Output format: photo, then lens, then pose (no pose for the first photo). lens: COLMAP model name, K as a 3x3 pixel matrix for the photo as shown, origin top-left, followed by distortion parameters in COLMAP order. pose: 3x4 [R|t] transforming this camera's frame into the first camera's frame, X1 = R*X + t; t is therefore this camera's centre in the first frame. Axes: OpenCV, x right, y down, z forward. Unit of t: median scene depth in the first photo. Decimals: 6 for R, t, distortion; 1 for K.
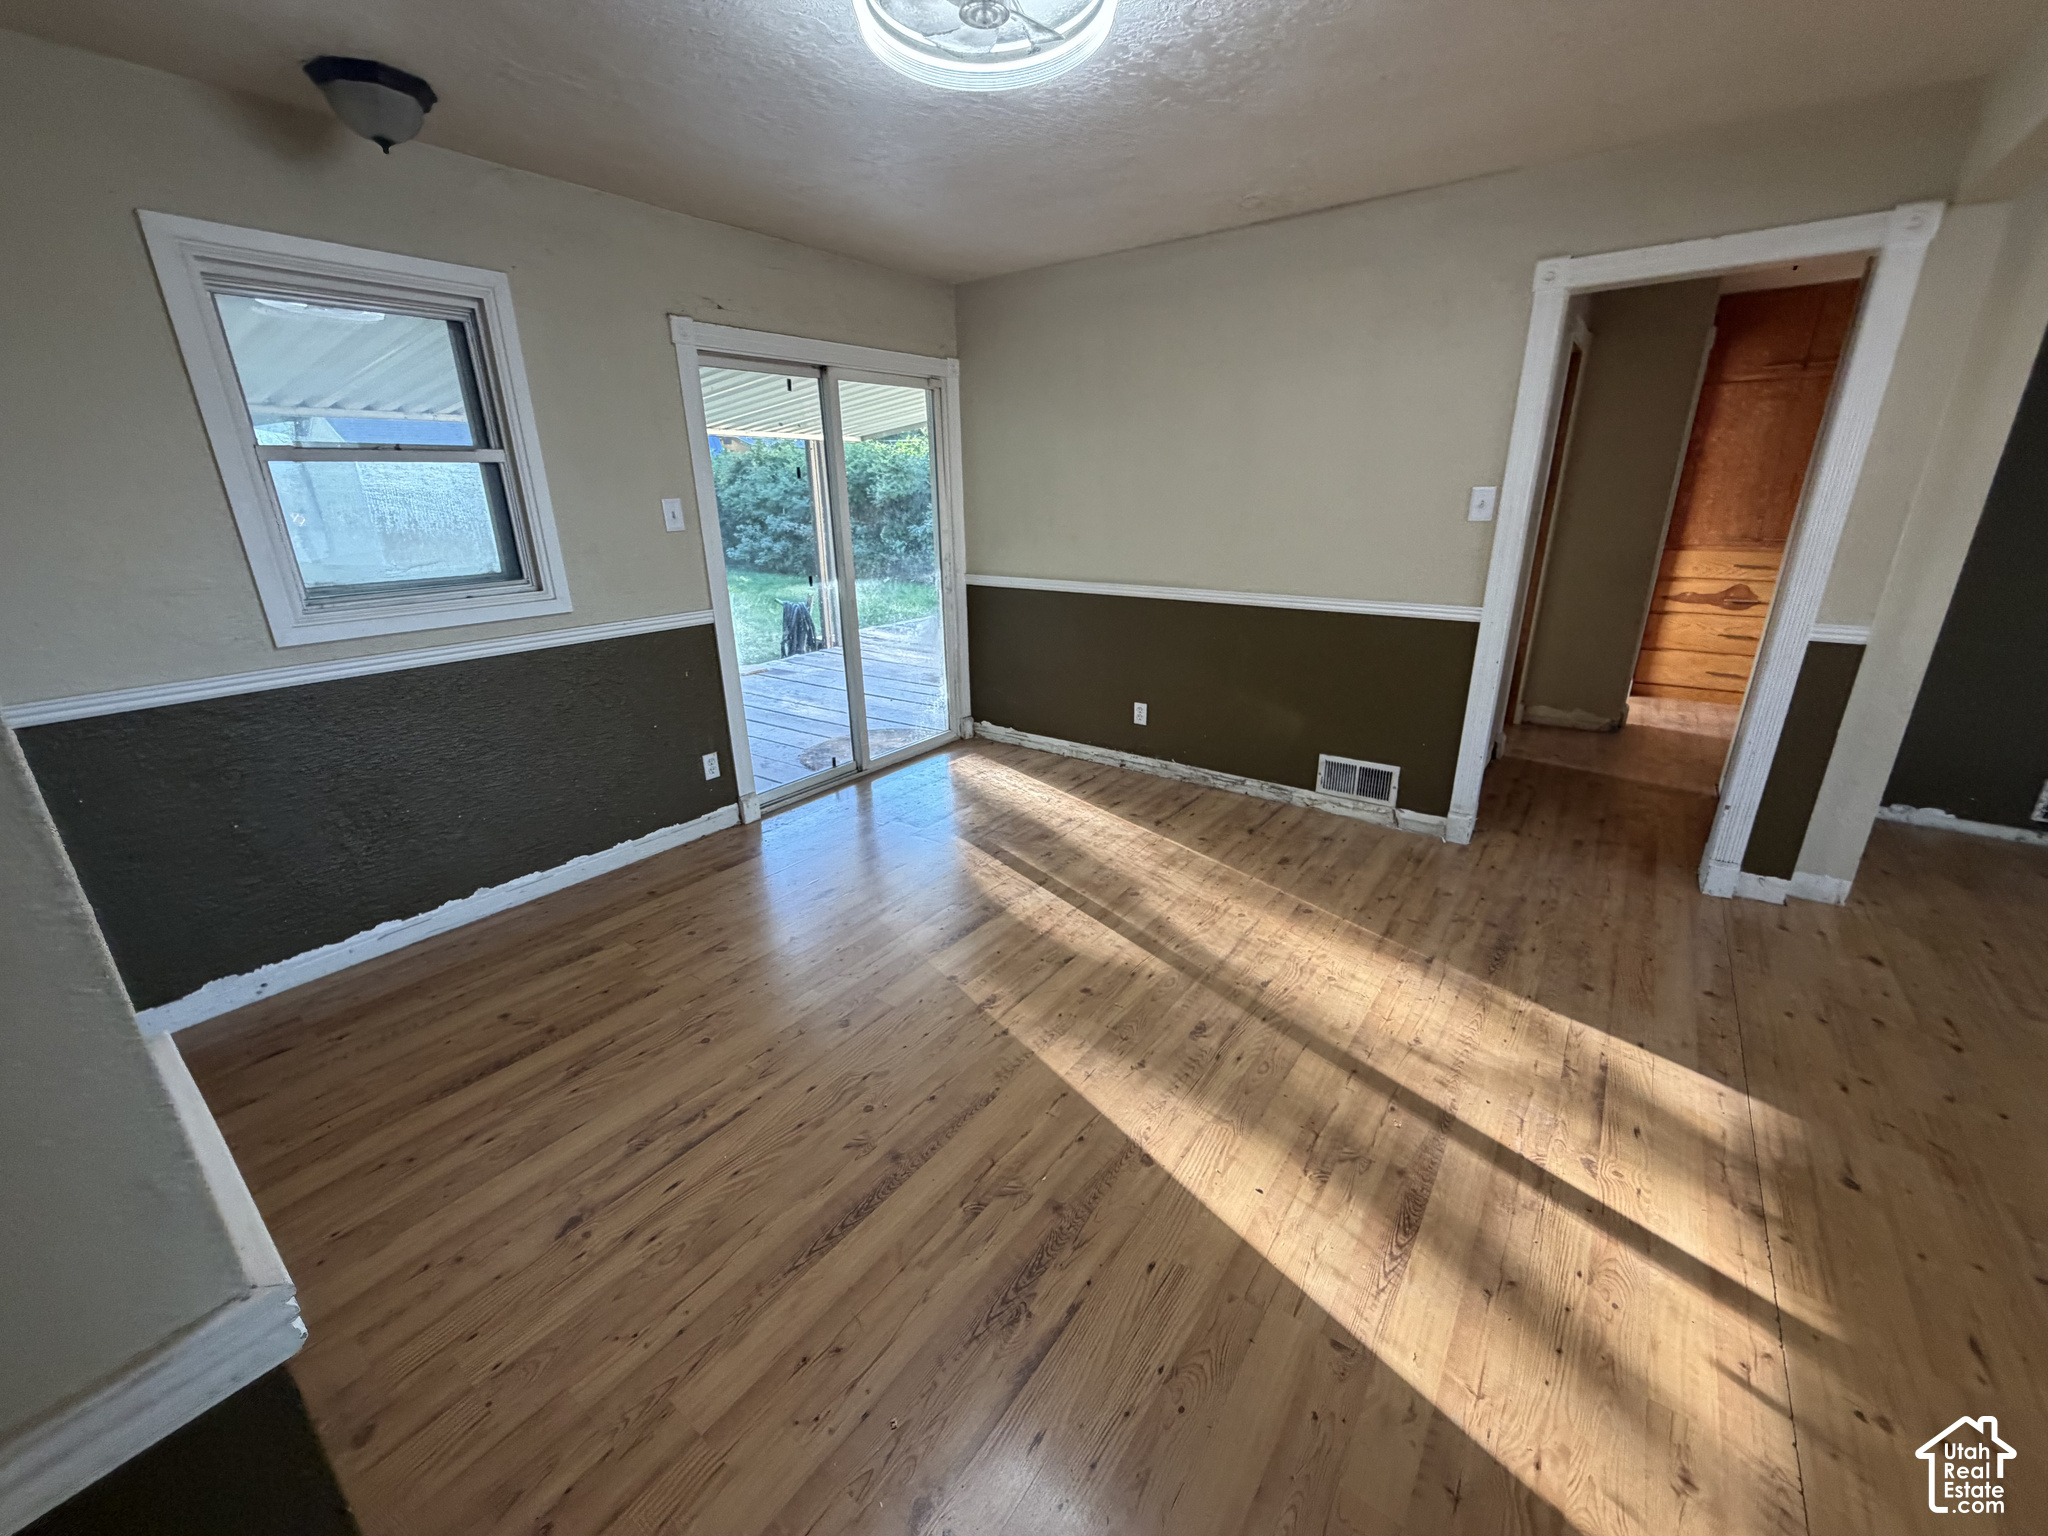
lens RADIAL K [[819.9, 0, 1019.3], [0, 819.9, 773.3], [0, 0, 1]] dist [-0.000050, -0.000136]
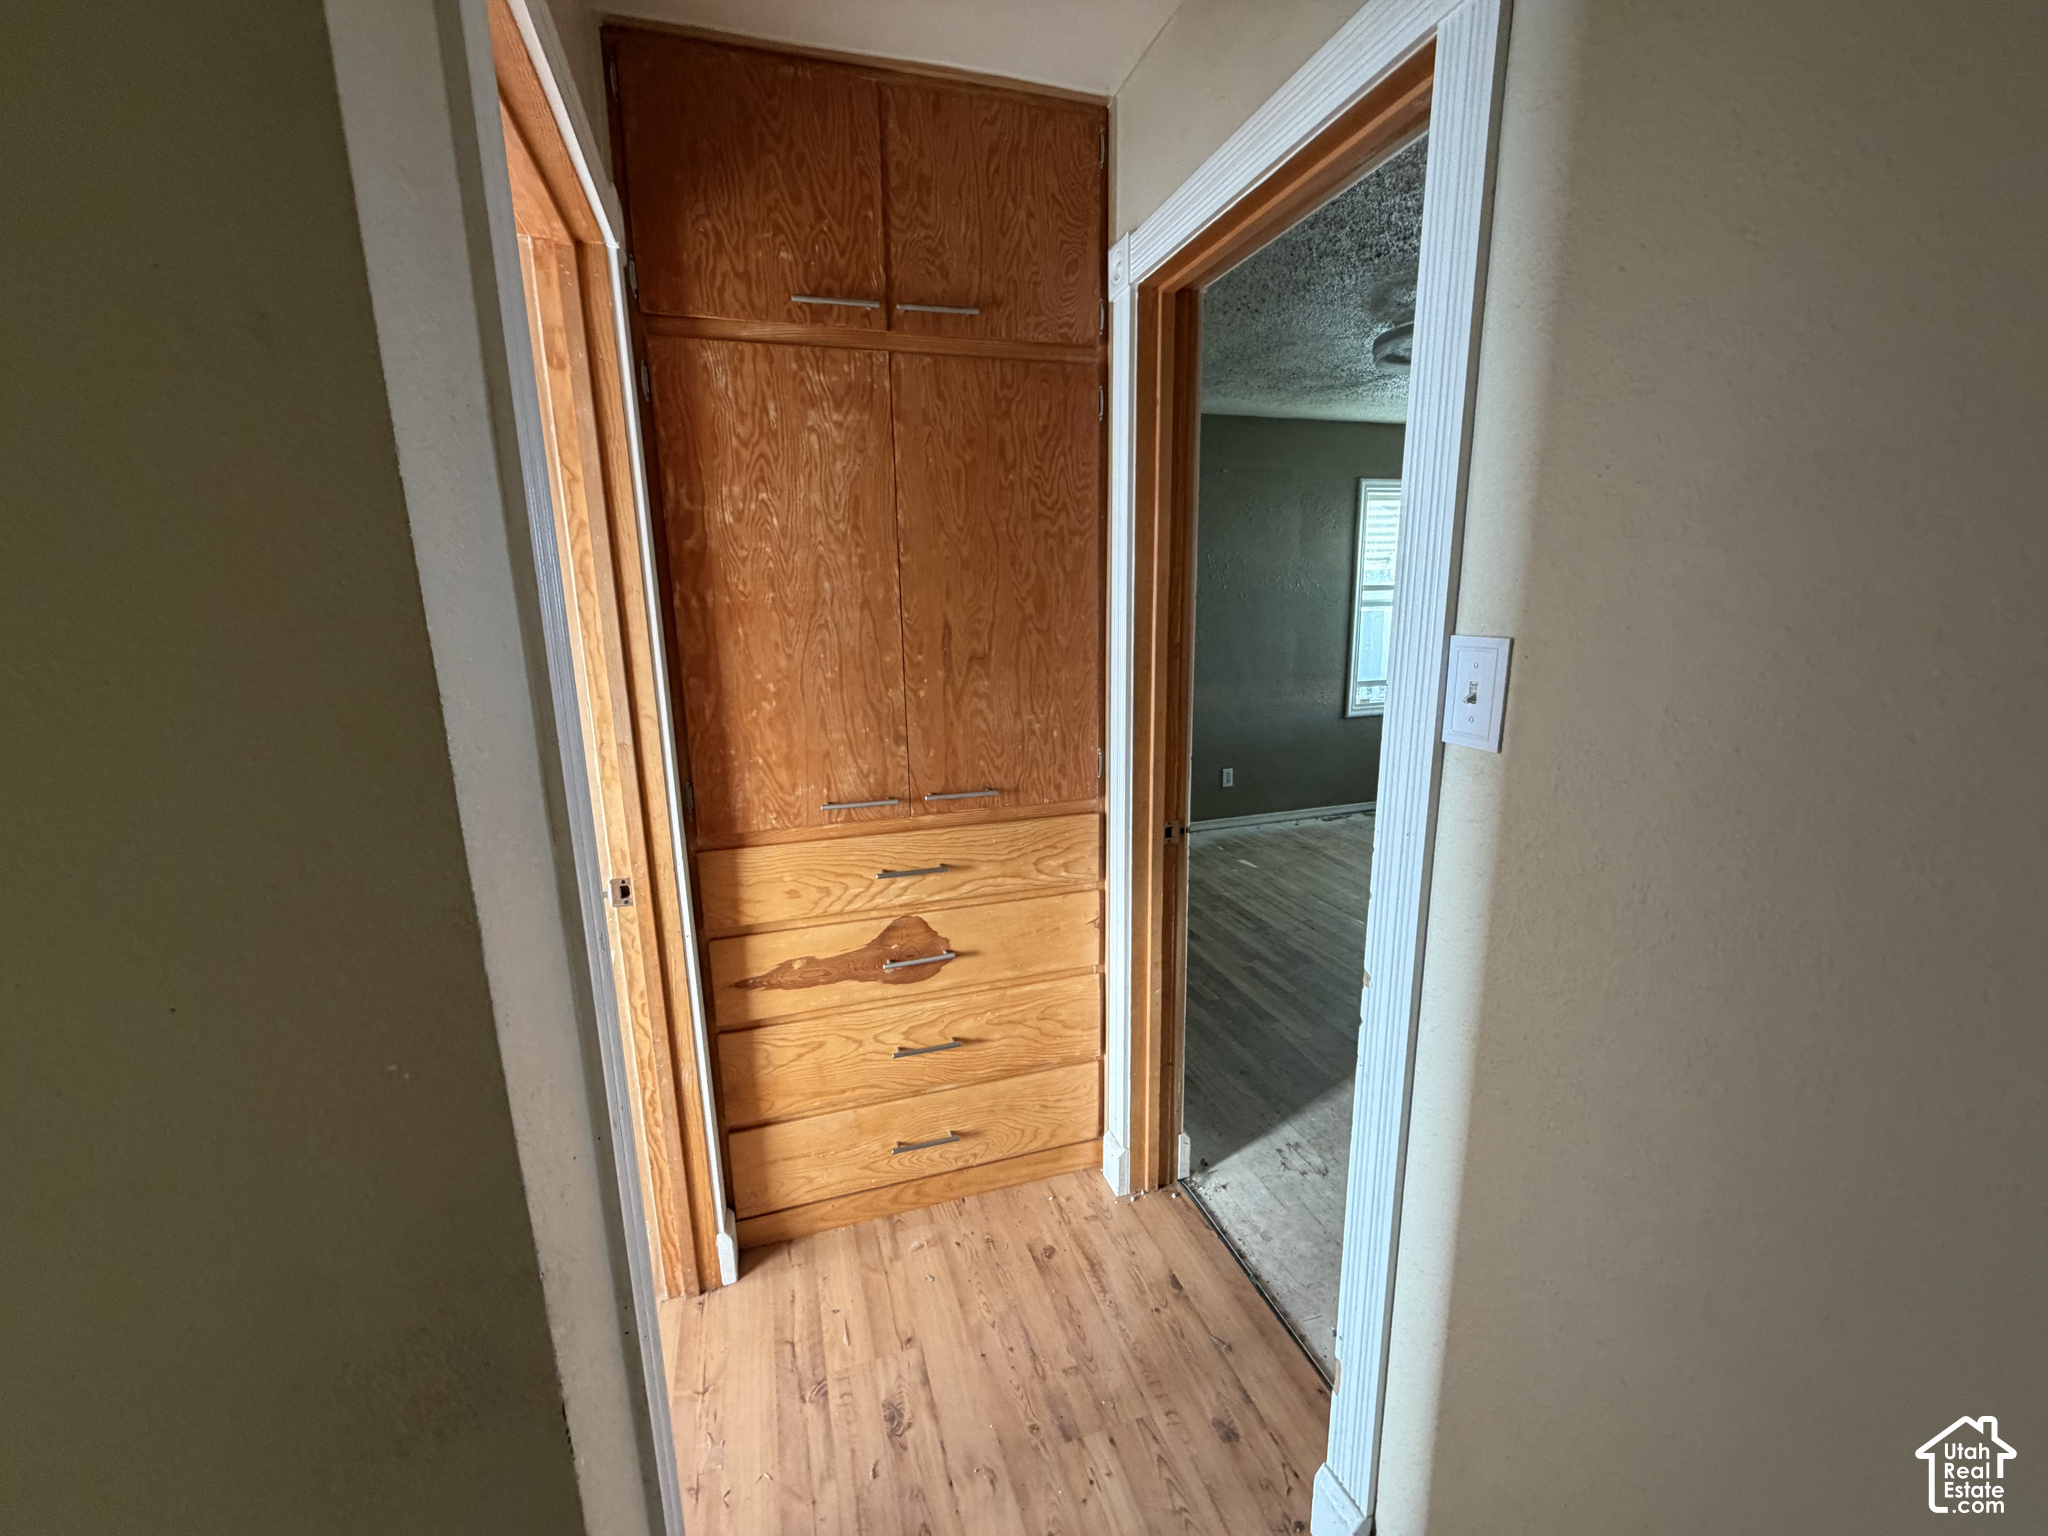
lens RADIAL K [[819.9, 0, 1019.3], [0, 819.9, 773.3], [0, 0, 1]] dist [-0.000050, -0.000136]
pose [[0.575191, -0.164514, 0.801306, 0.618111], [0.278760, 0.960356, -0.002930, -0.269962], [-0.769057, 0.225058, 0.598248, 0.717295]]
